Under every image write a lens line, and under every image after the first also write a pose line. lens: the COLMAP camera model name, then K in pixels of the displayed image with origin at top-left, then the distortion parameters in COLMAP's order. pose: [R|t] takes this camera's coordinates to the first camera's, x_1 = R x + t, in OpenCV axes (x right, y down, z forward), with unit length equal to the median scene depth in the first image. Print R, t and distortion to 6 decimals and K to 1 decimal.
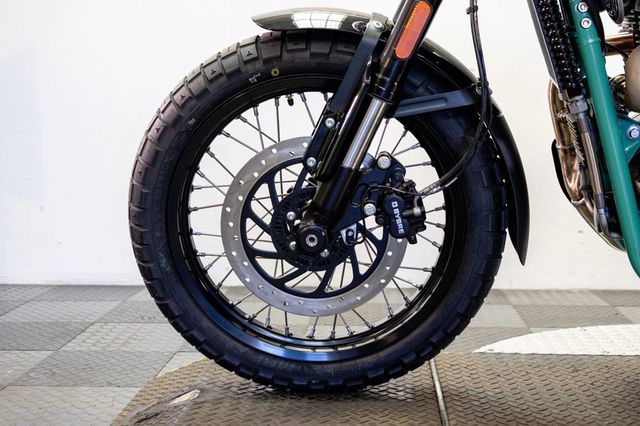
lens RADIAL K [[923.0, 0, 329.6], [0, 923.0, 212.5], [0, 0, 1]] dist [0.018767, 0.010649]
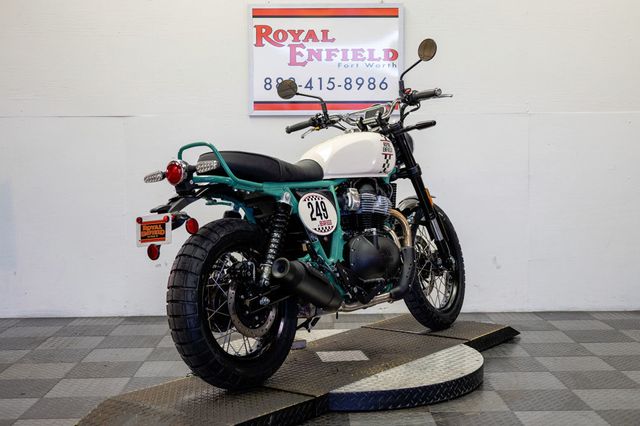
lens RADIAL K [[923.0, 0, 329.6], [0, 923.0, 212.5], [0, 0, 1]] dist [0.018767, 0.010649]
pose [[0.996930, -0.012512, 0.077292, 0.154908], [0.015246, 0.999275, -0.034886, -0.053913], [-0.076799, 0.035957, 0.996398, -0.846796]]
